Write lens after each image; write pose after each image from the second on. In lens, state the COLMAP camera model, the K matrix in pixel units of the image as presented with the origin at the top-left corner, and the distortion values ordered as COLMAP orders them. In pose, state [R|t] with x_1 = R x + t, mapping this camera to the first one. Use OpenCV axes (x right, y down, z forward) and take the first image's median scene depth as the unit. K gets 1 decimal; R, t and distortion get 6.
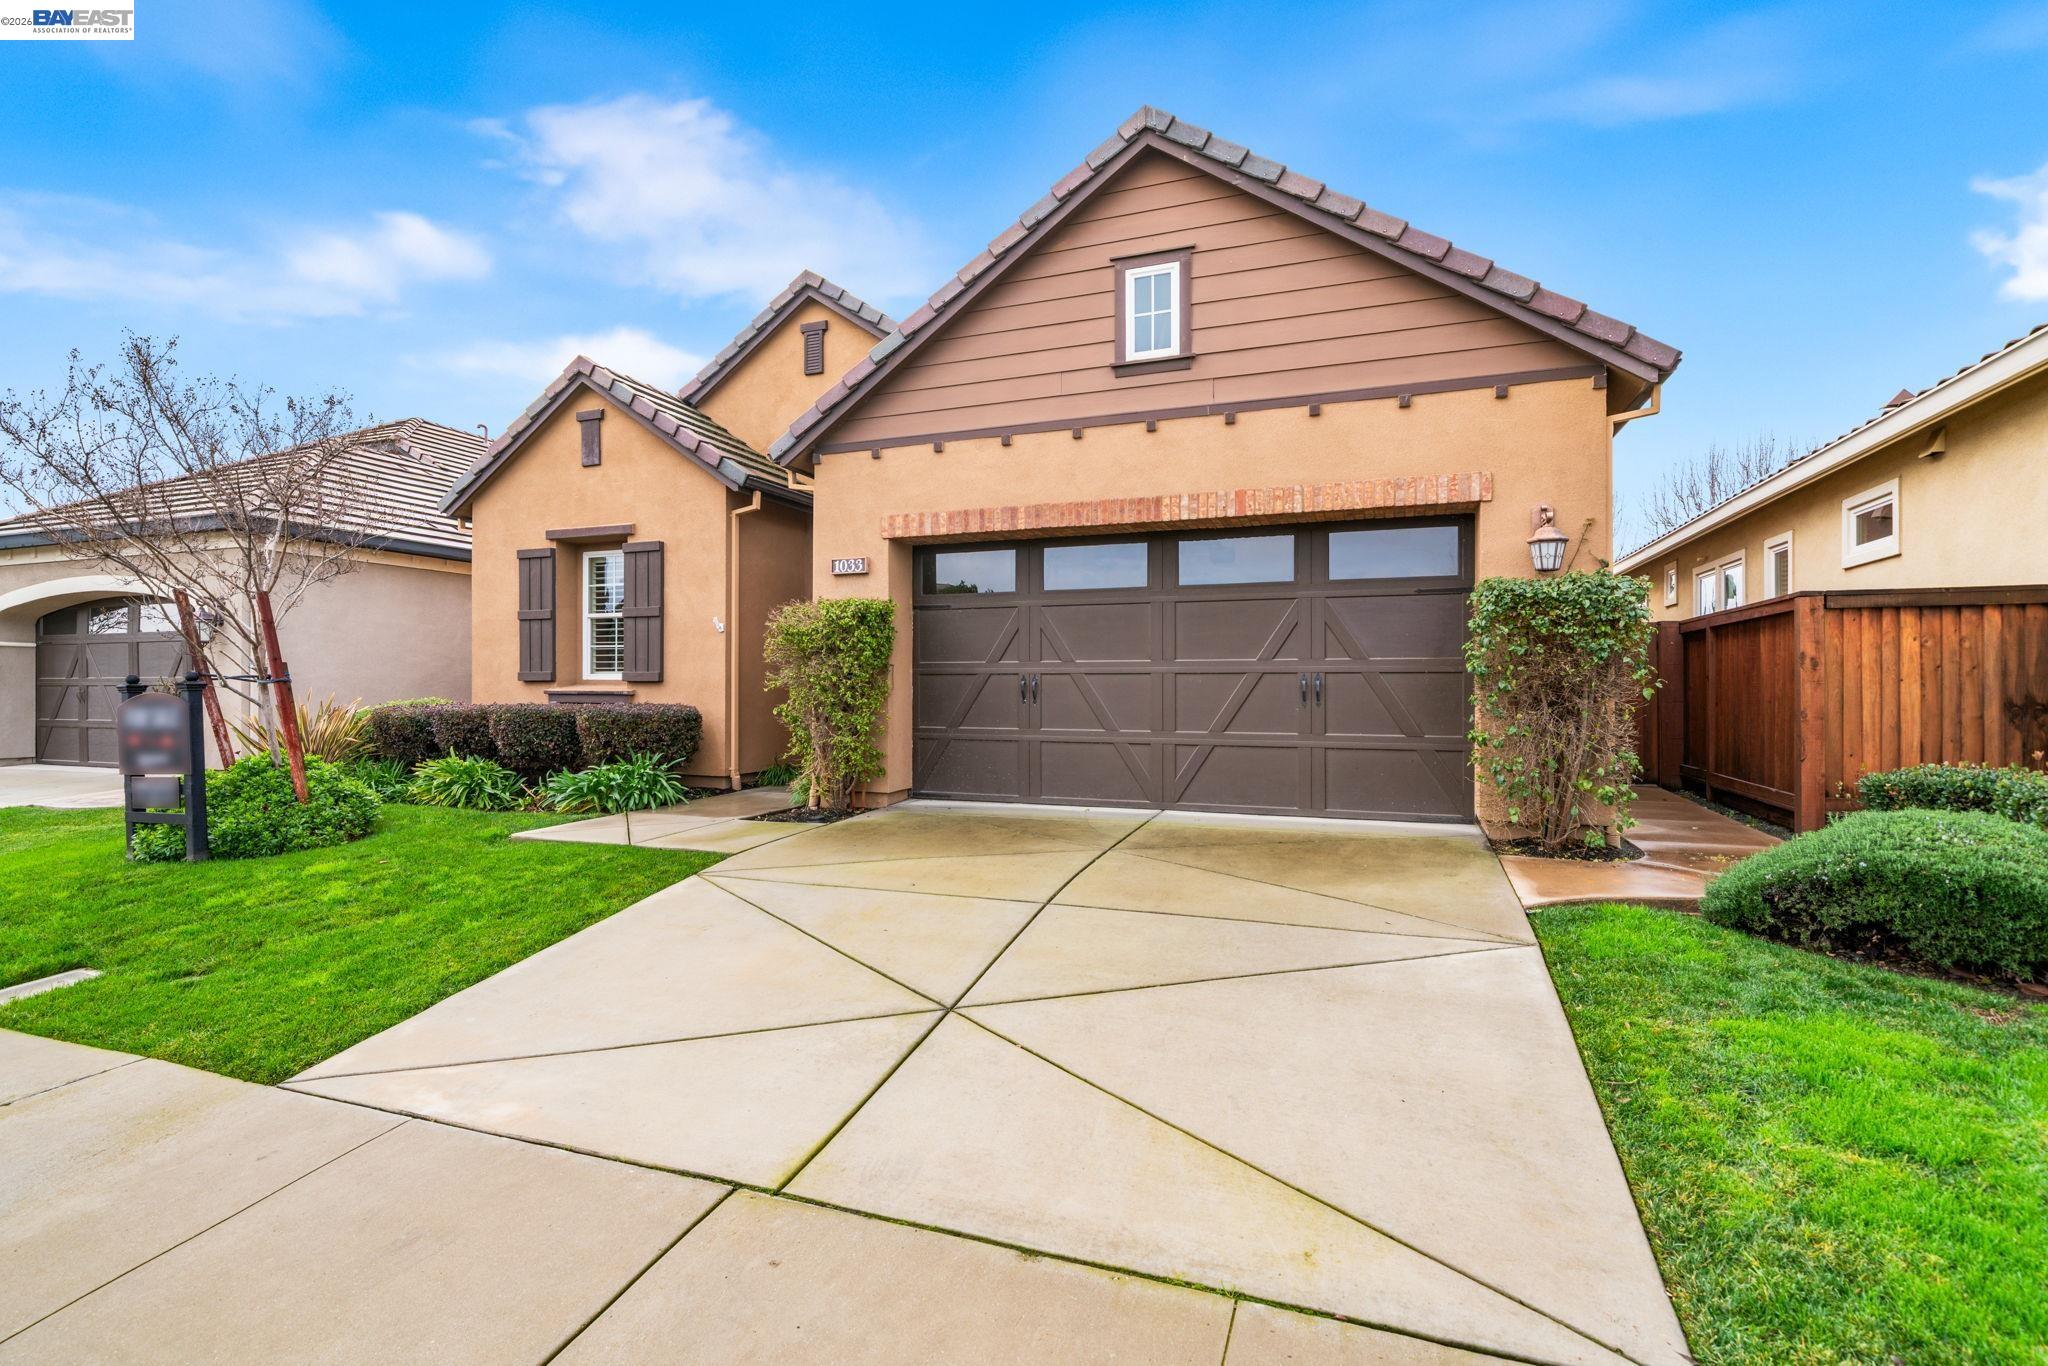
lens RADIAL K [[907.8, 0, 1024.0], [0, 907.8, 683.0], [0, 0, 1]] dist [0.001459, 0.001399]
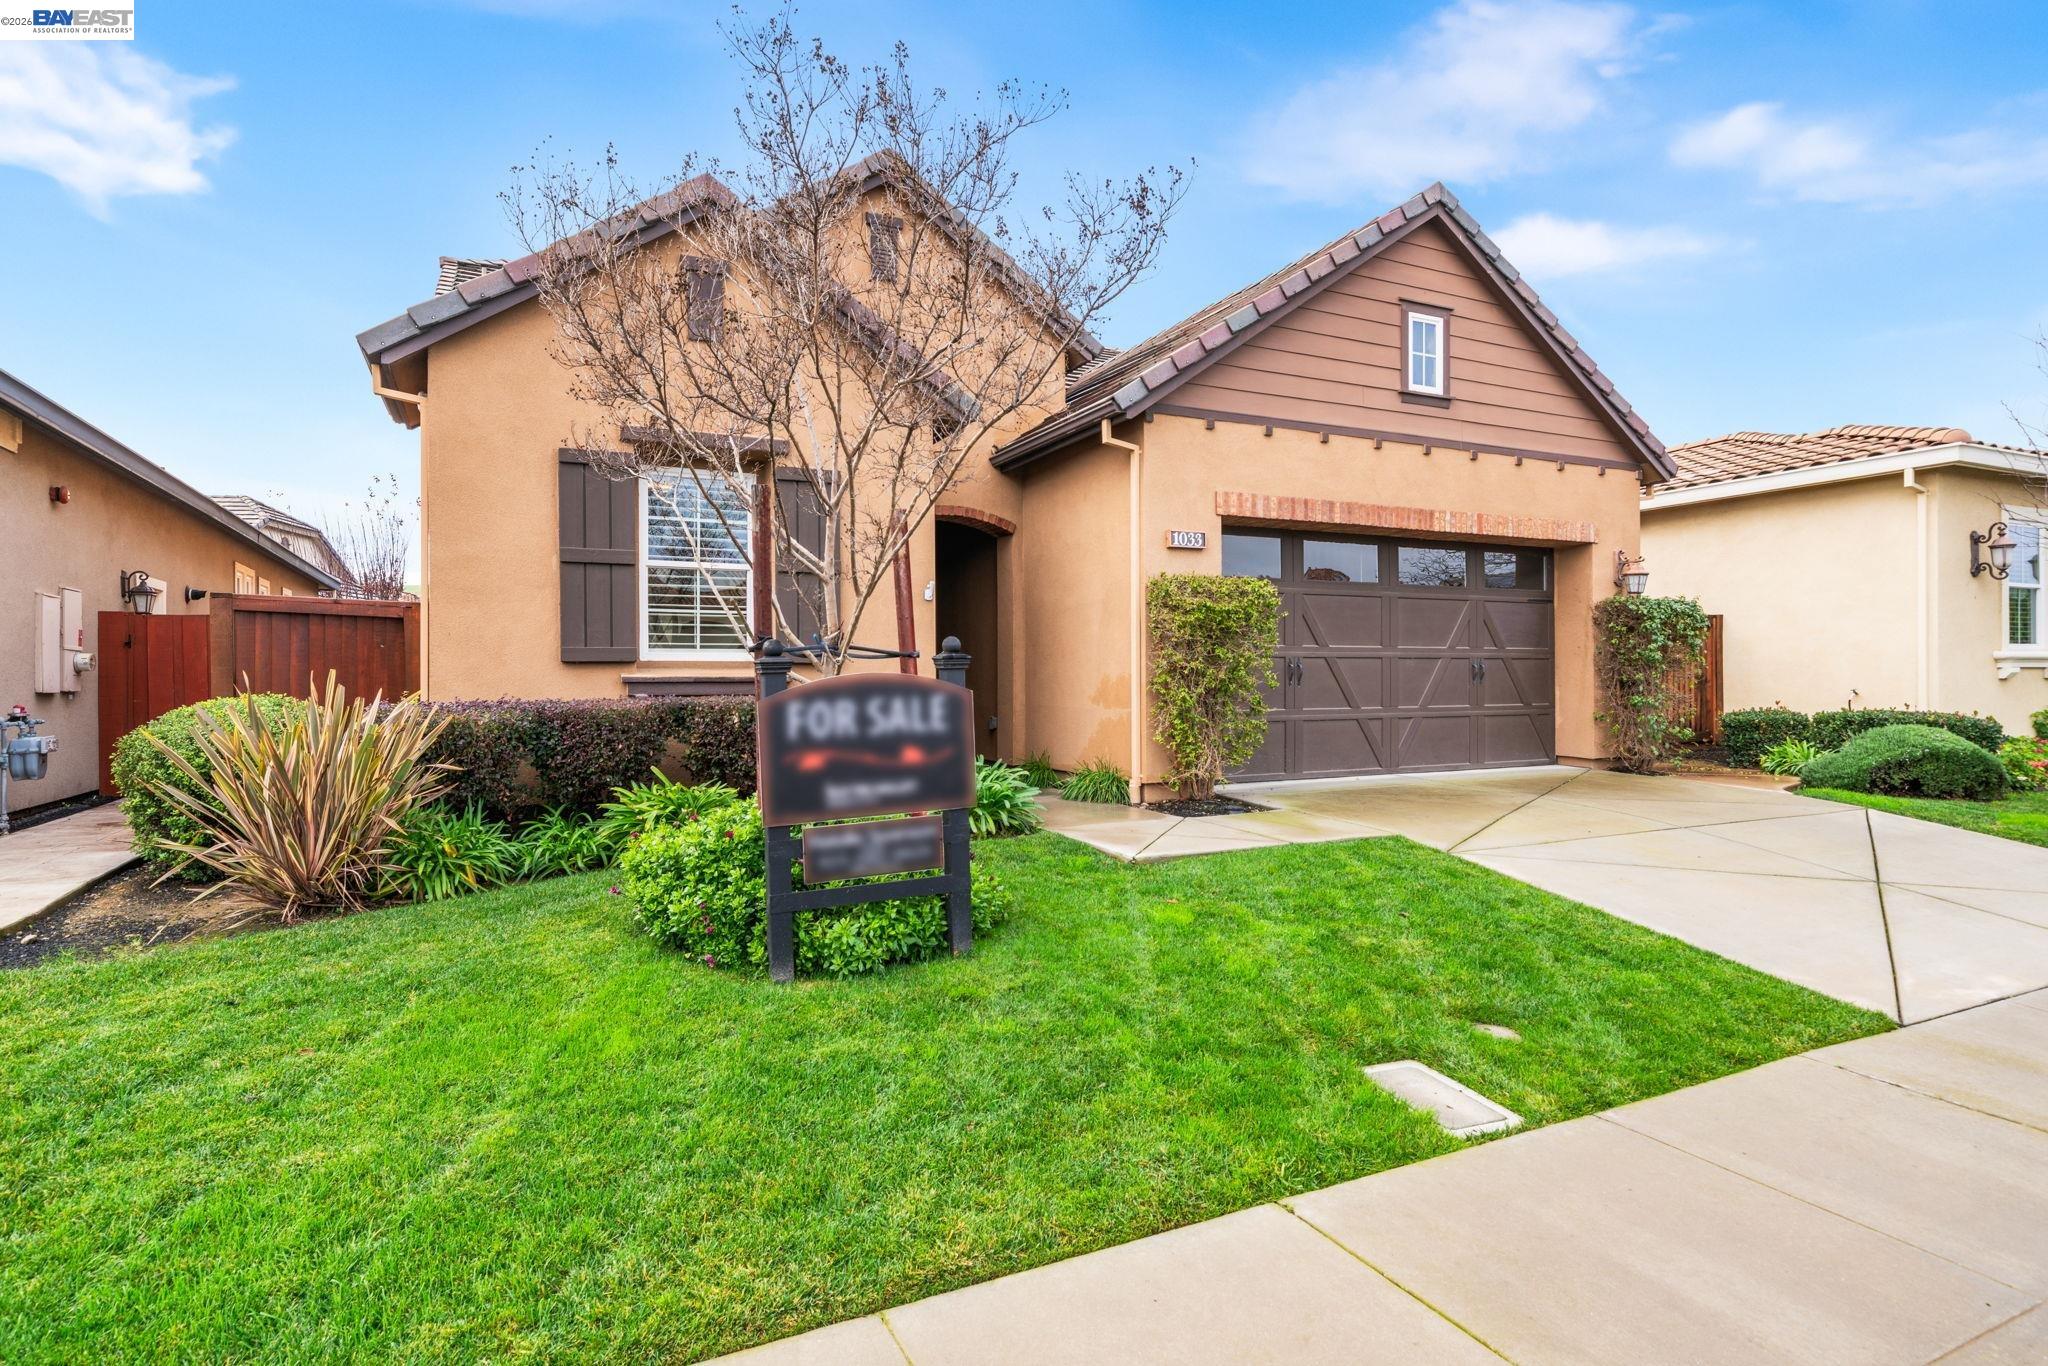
lens RADIAL K [[1045.0, 0, 1022.0], [0, 1045.0, 678.4], [0, 0, 1]] dist [-0.000073, 0.000165]
pose [[0.705548, -0.005132, 0.708643, -1.178630], [0.001710, 0.999983, 0.005540, 0.007897], [-0.708660, -0.002697, 0.705545, 0.399323]]
